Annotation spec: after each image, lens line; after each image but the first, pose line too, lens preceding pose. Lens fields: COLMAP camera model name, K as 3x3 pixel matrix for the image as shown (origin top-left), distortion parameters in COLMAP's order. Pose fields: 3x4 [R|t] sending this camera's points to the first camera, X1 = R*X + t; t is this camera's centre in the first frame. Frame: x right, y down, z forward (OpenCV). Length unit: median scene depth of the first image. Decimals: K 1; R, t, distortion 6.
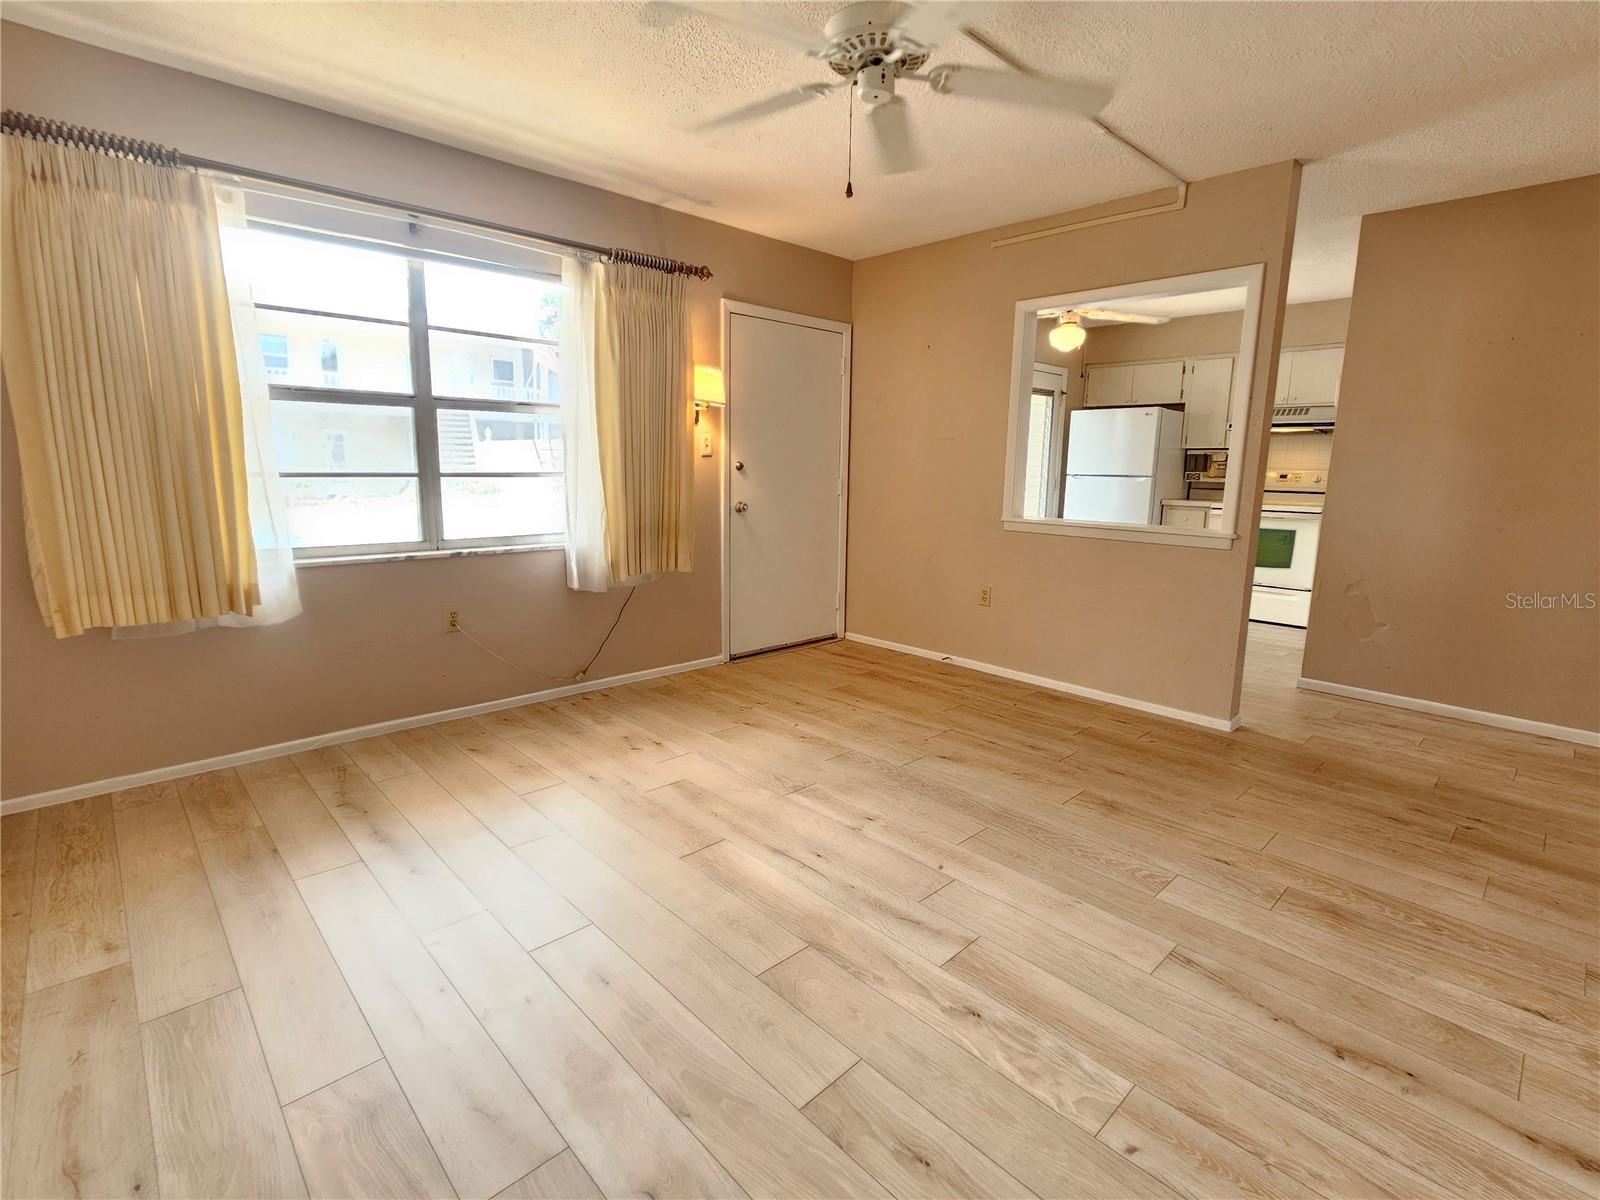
lens RADIAL K [[755.3, 0, 807.4], [0, 755.3, 591.3], [0, 0, 1]] dist [0.001568, 0.001586]
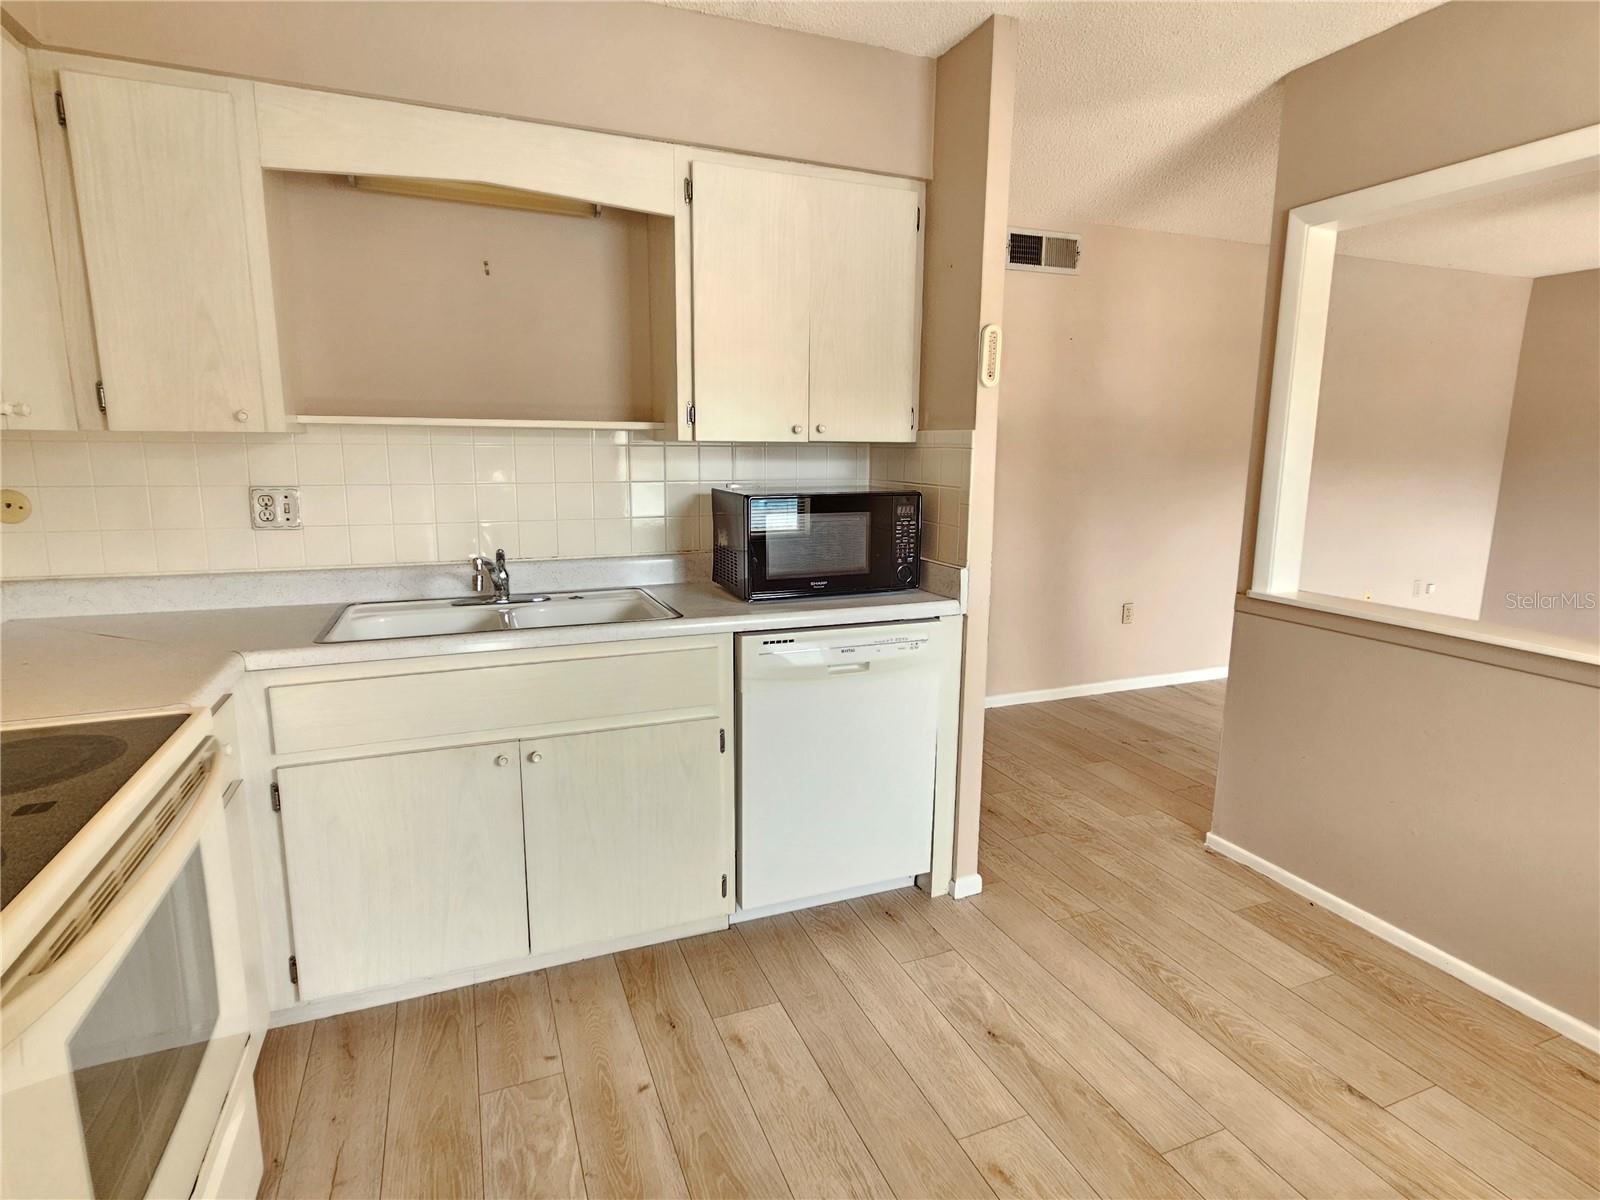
lens RADIAL K [[840.0, 0, 796.1], [0, 840.0, 595.7], [0, 0, 1]] dist [0.003349, -0.001203]
pose [[-0.927786, -0.087599, 0.362683, 0.694754], [0.042035, 0.941320, 0.334888, -0.355826], [-0.370737, 0.325950, -0.869661, 1.855898]]
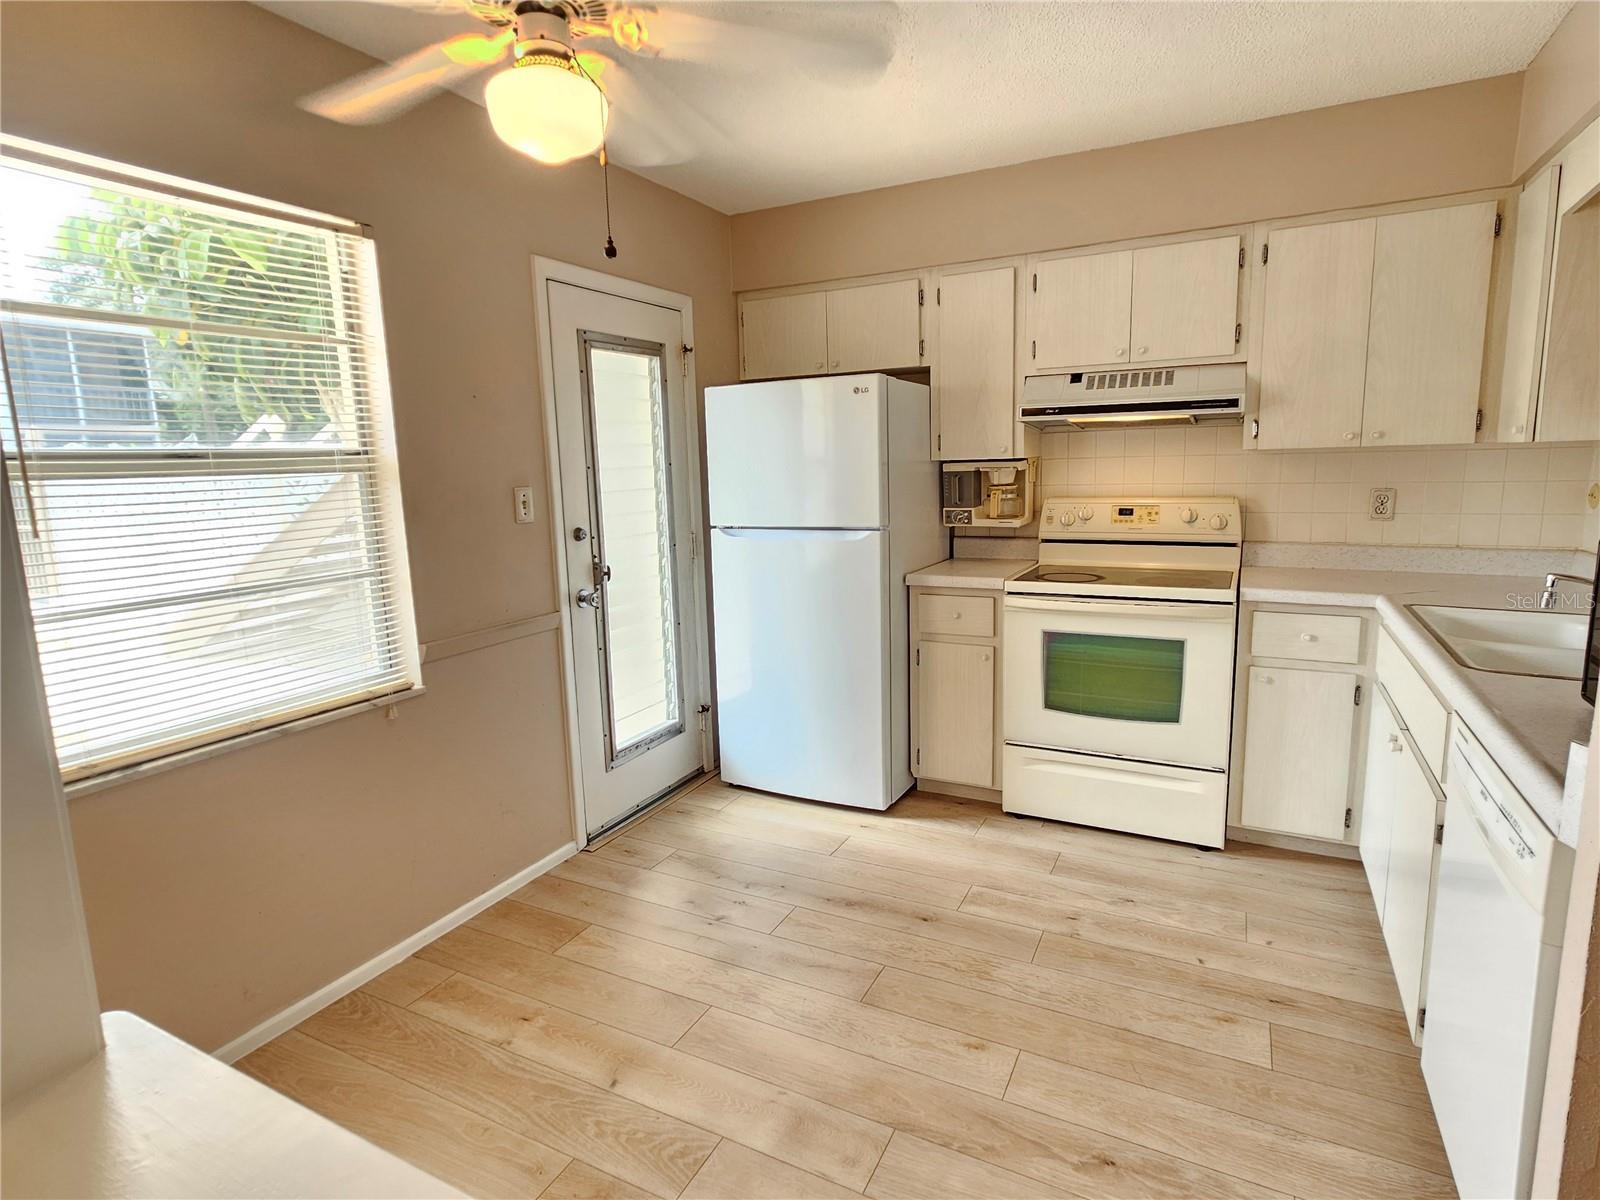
lens RADIAL K [[840.0, 0, 799.9], [0, 840.0, 591.6], [0, 0, 1]] dist [0.003349, -0.001203]
pose [[0.948203, -0.091294, 0.304264, 0.466769], [0.095105, 0.995465, 0.002305, -0.220356], [-0.303095, 0.026751, 0.952585, 0.987364]]
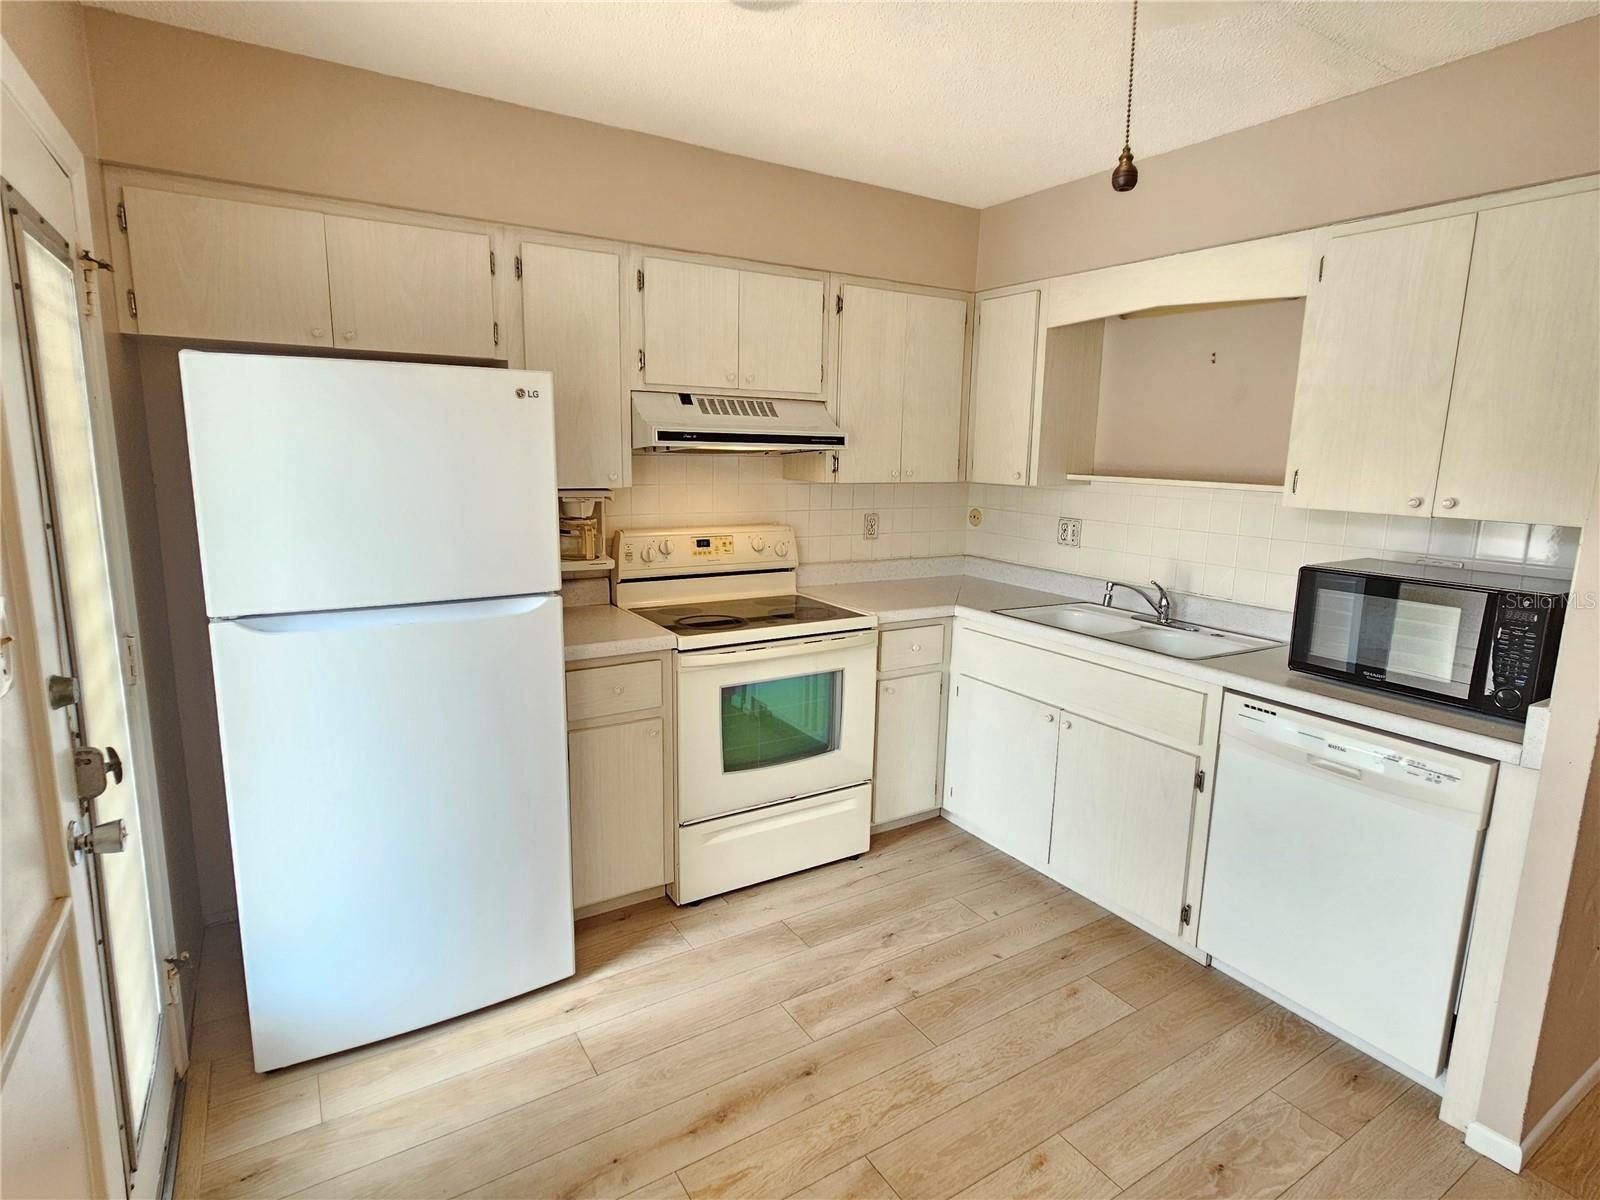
lens RADIAL K [[840.0, 0, 801.1], [0, 840.0, 592.8], [0, 0, 1]] dist [0.003349, -0.001203]
pose [[0.210163, -0.180603, 0.960840, 0.254909], [0.147460, 0.977402, 0.151462, -0.347005], [-0.966482, 0.109854, 0.232045, 1.495912]]
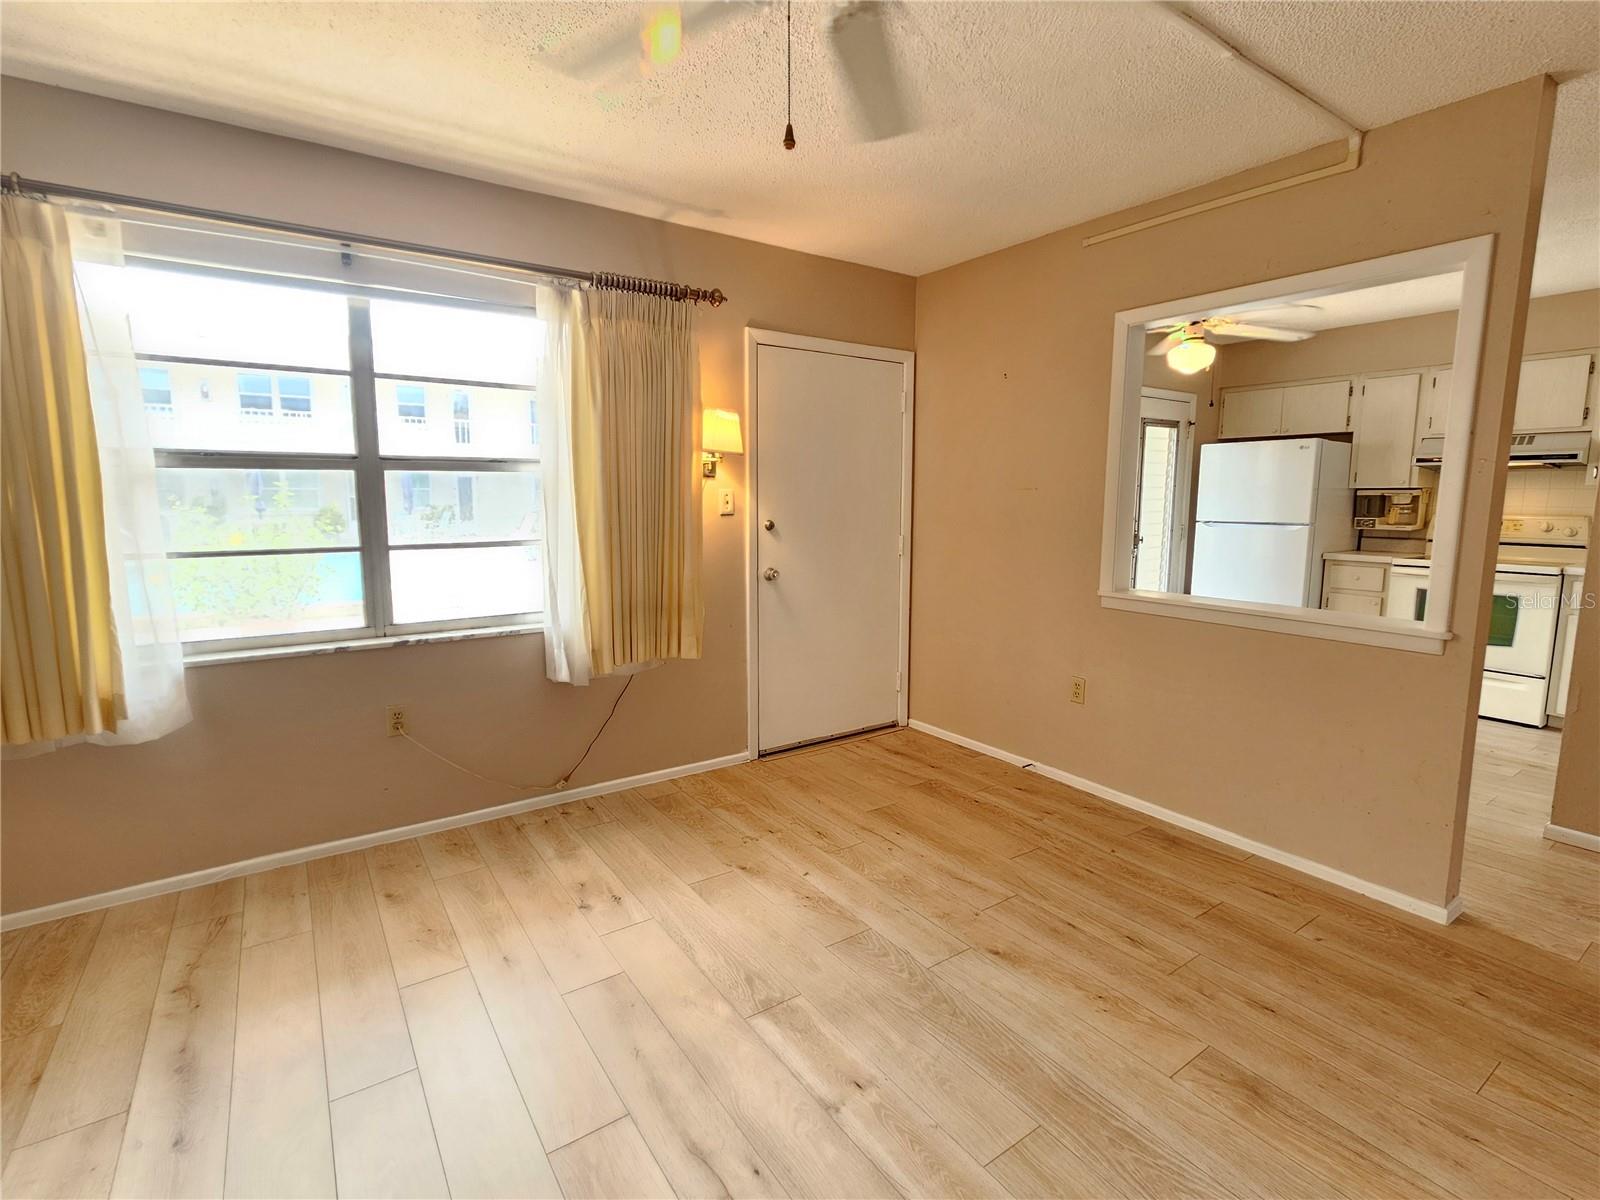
lens RADIAL K [[756.8, 0, 806.8], [0, 756.8, 589.9], [0, 0, 1]] dist [0.001286, 0.002890]
pose [[0.987818, 0.007129, -0.155450, 0.102201], [-0.013823, 0.999021, -0.042022, -0.076419], [0.154998, 0.043659, 0.986950, 0.236942]]
